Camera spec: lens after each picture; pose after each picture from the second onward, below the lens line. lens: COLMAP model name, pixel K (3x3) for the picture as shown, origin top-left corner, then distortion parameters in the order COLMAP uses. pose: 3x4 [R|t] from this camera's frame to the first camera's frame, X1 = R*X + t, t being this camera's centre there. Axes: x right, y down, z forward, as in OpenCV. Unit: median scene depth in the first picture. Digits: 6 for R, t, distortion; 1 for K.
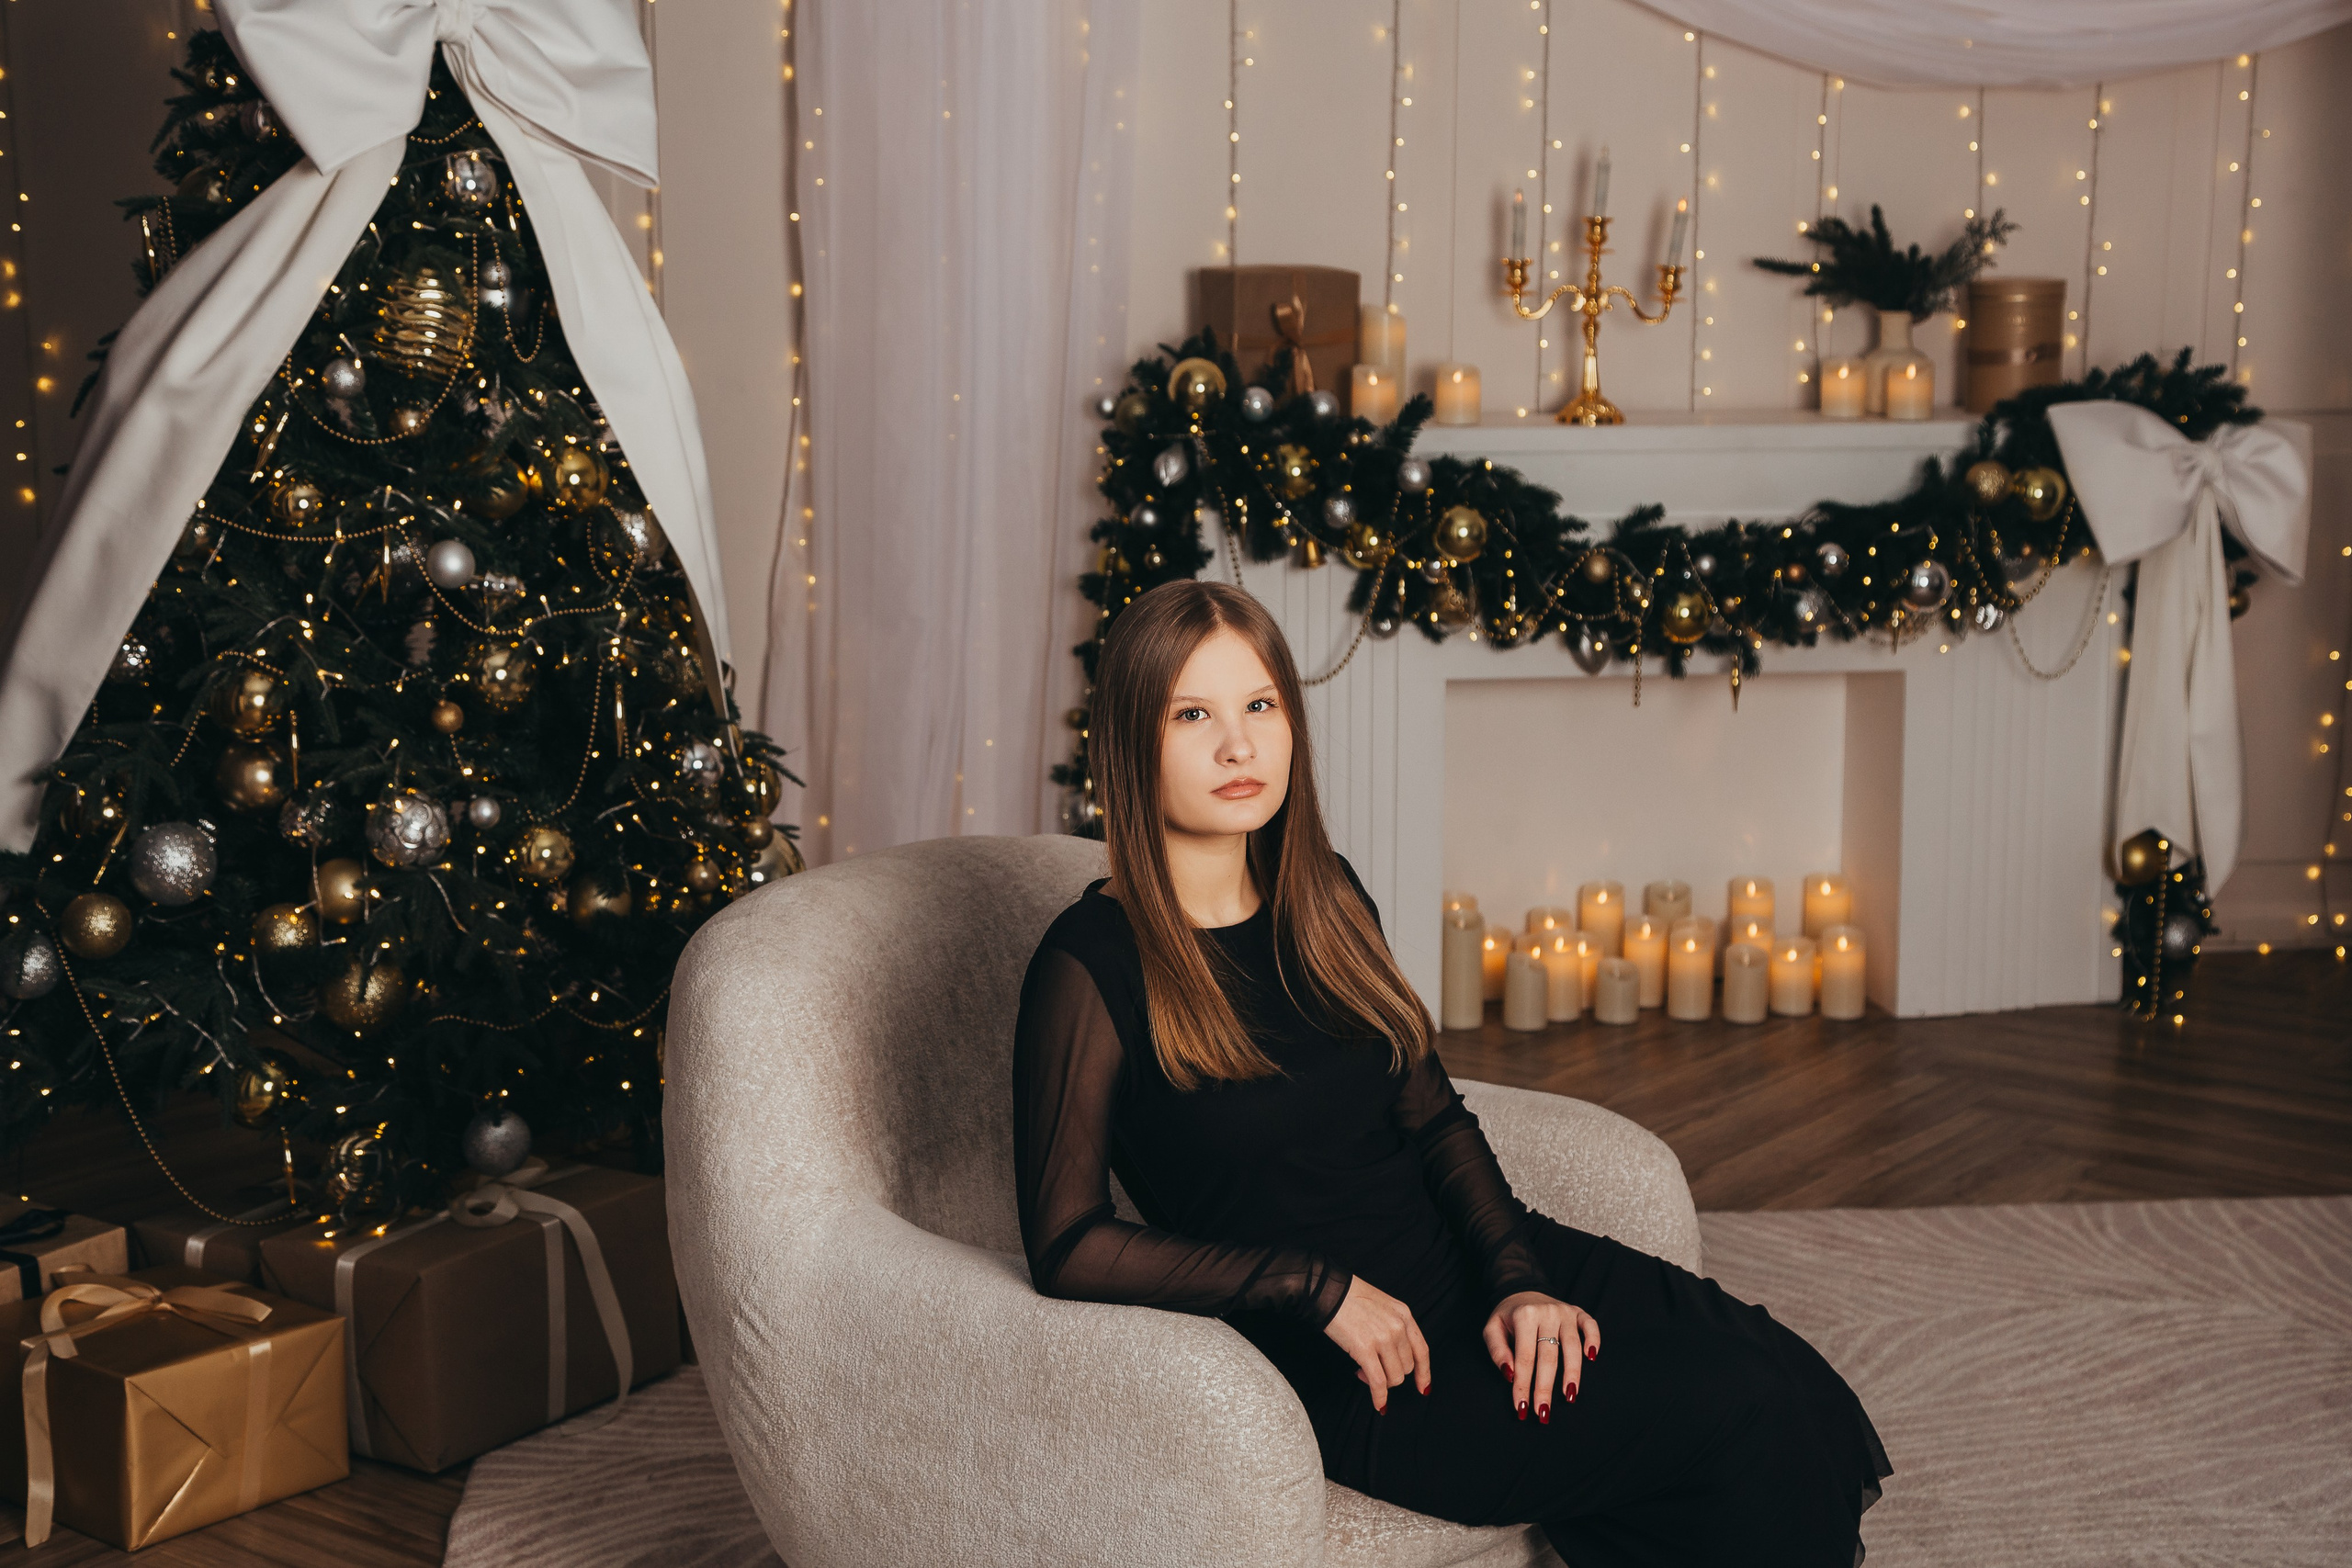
lens RADIAL K [[3484.0, 0, 1224.0], [0, 3484.0, 735.5], [0, 0, 1]] dist [0.157267, 0.043867]
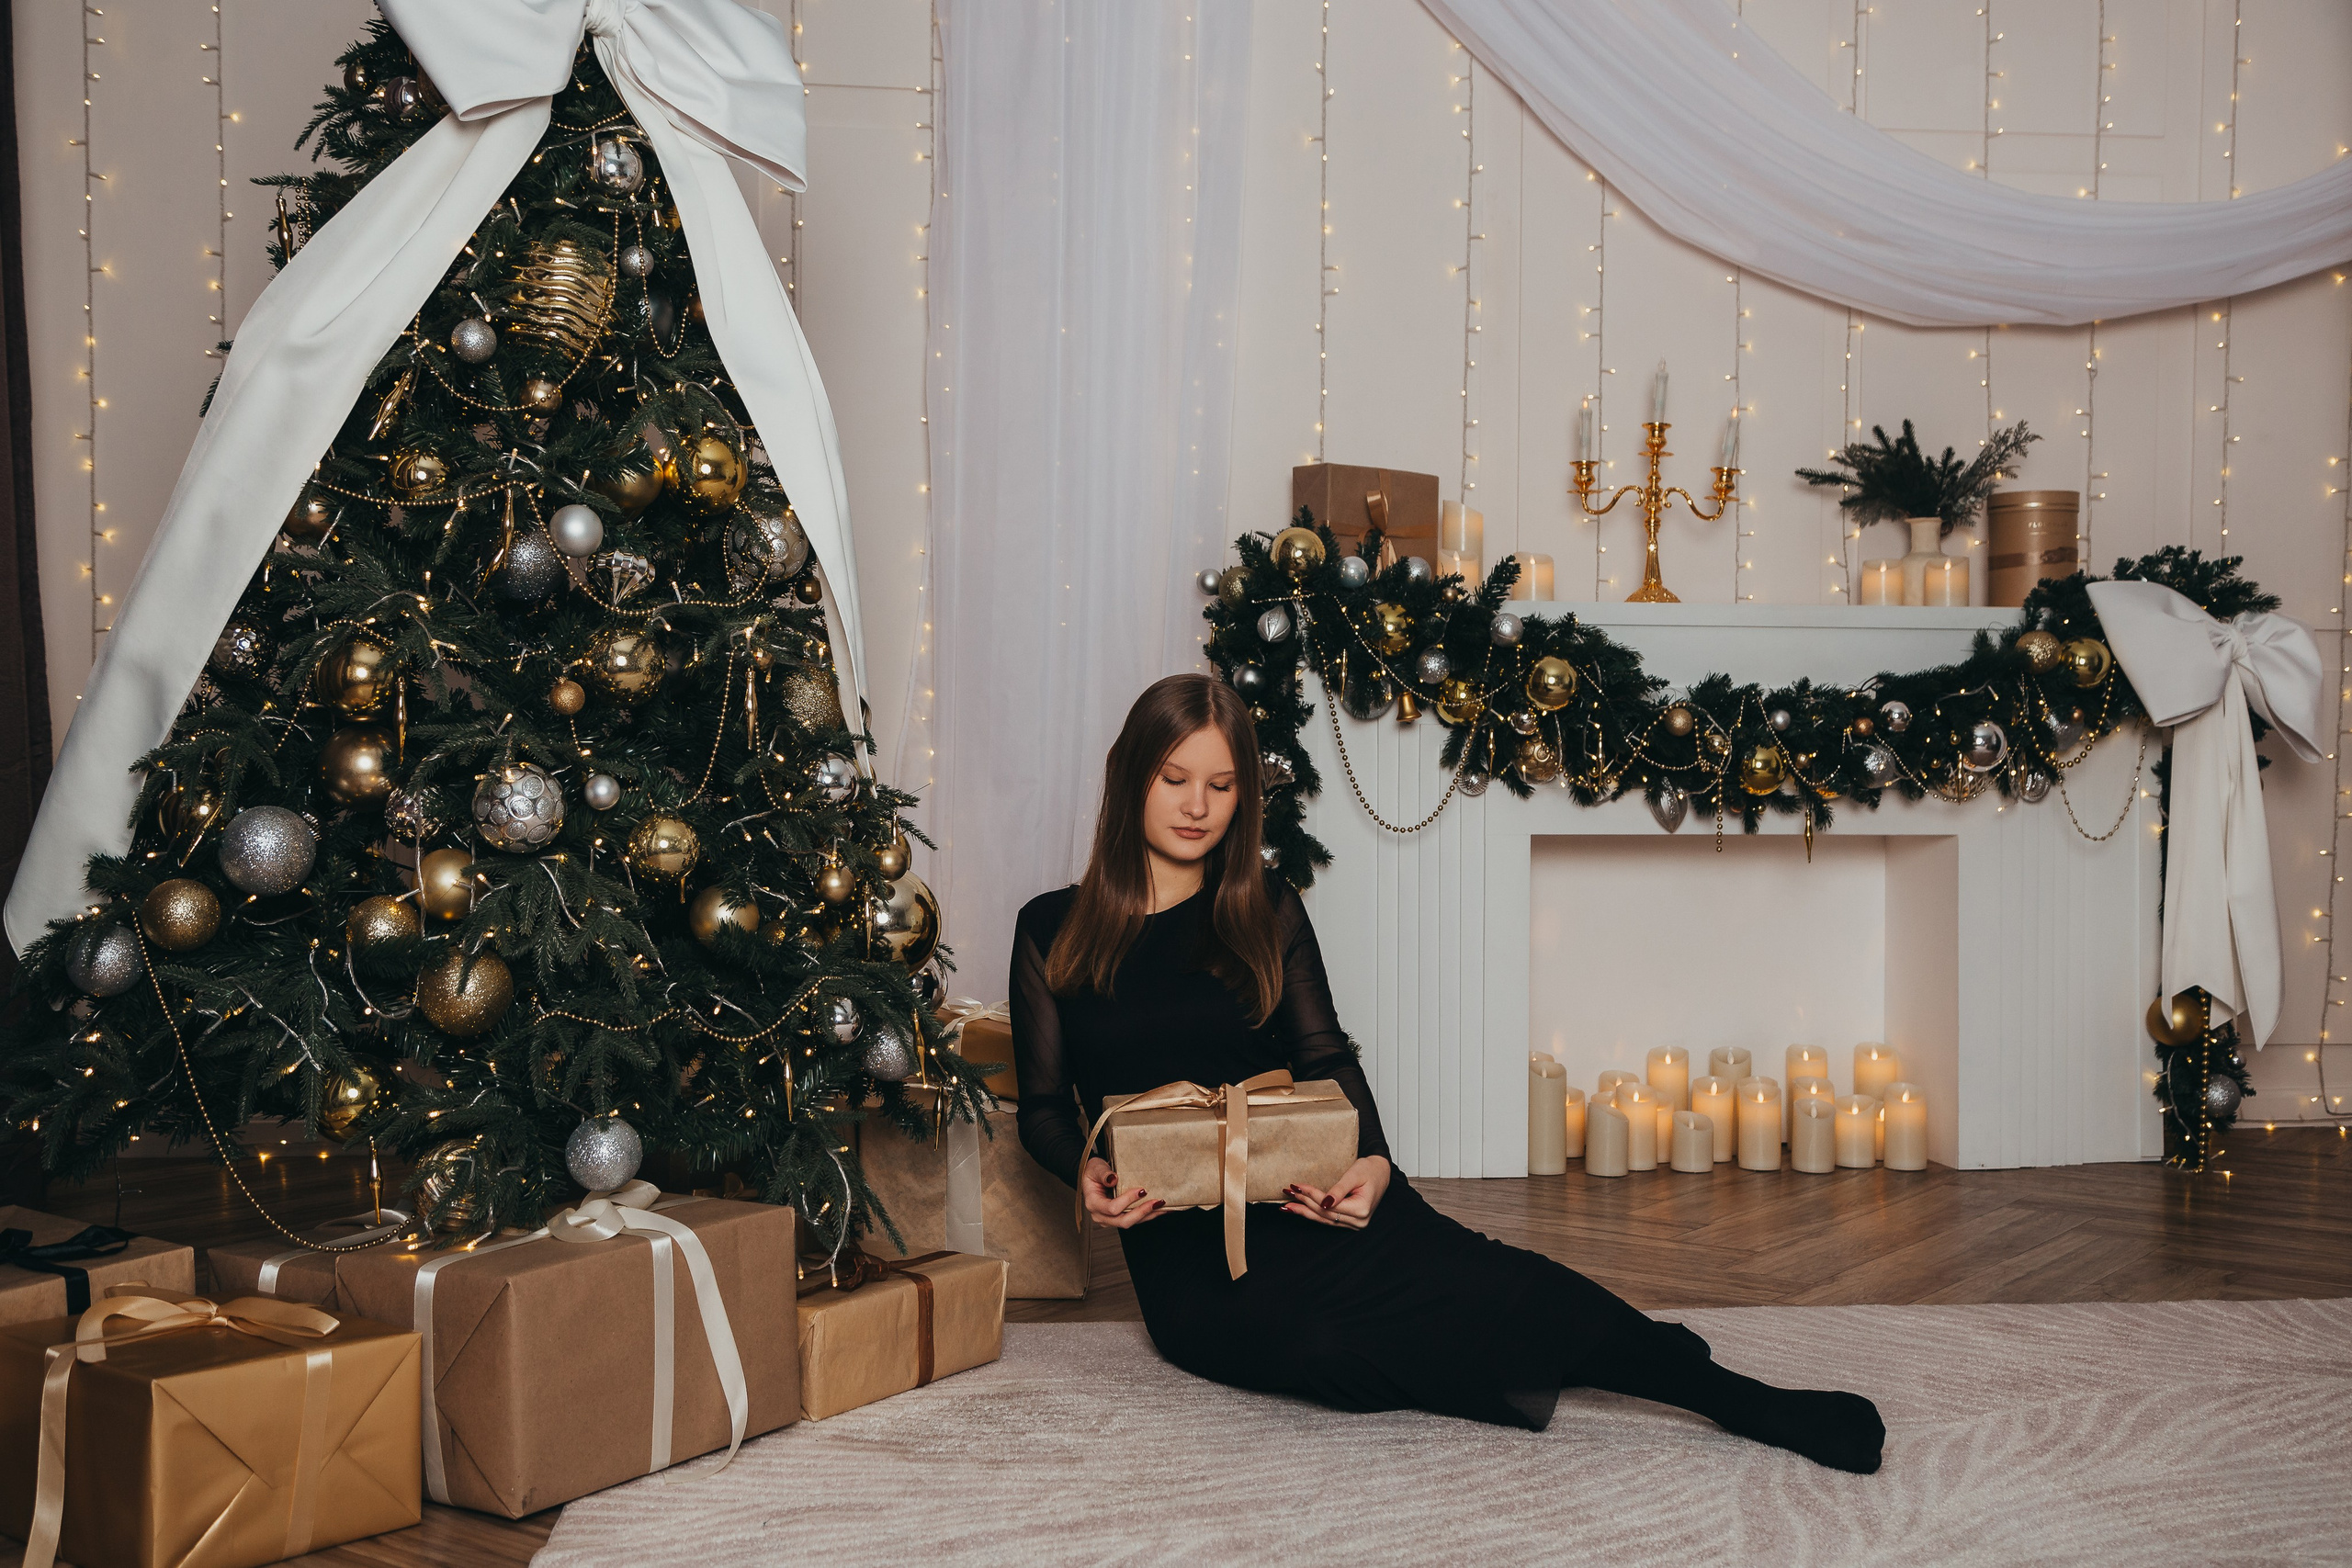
lens RADIAL K [[2510.1, 0, 1176.0], [0, 2510.1, 784.0], [0, 0, 1]] dist [0.043346, 0.039870]
pose [[0.999985, 0.002227, -0.005098, -0.040847], [-0.002965, 0.988746, -0.149572, 0.084582], [0.004708, 0.149585, 0.988738, 0.249231]]
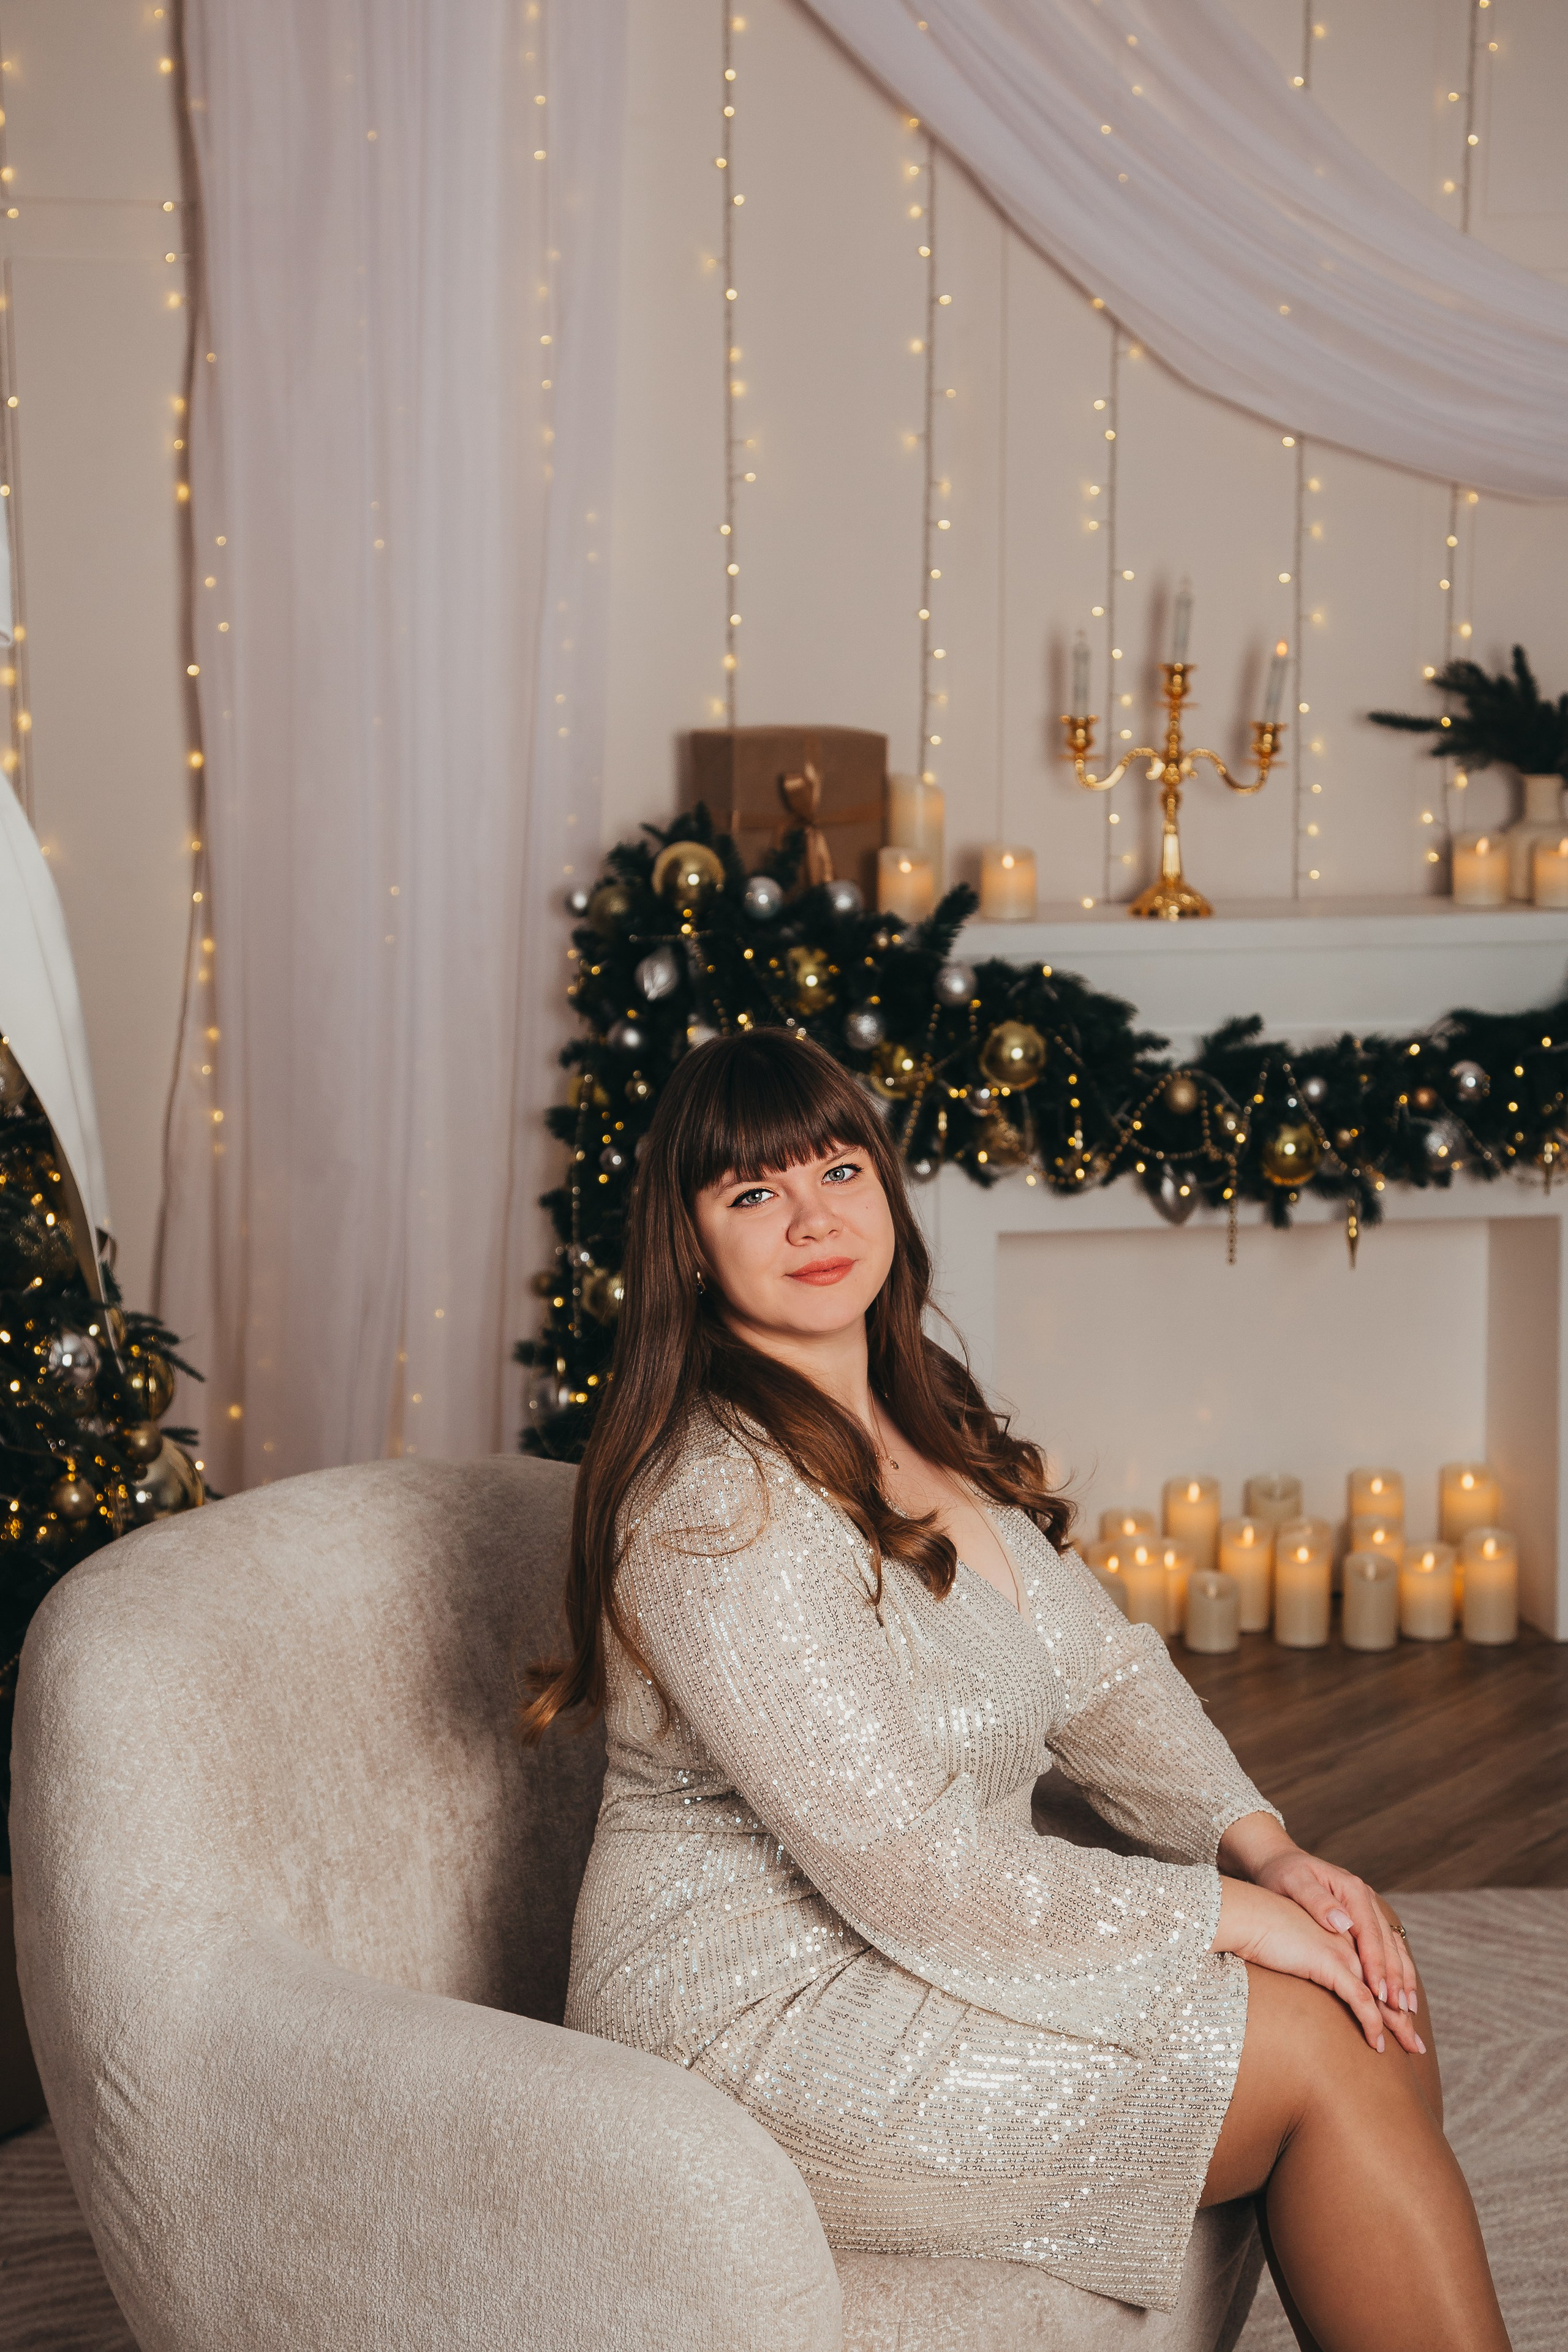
lens RADIAL K [[4205.1, 0, 787.8], [0, 4205.1, 1218.2], [0, 0, 1]] dist [0.244453, -0.033348]
pose [[0.999900, -0.009919, 0.010121, 0.004684], [0.010035, 0.999884, -0.011421, -0.008793], [-0.010006, 0.011522, 0.999884, 0.016384]]
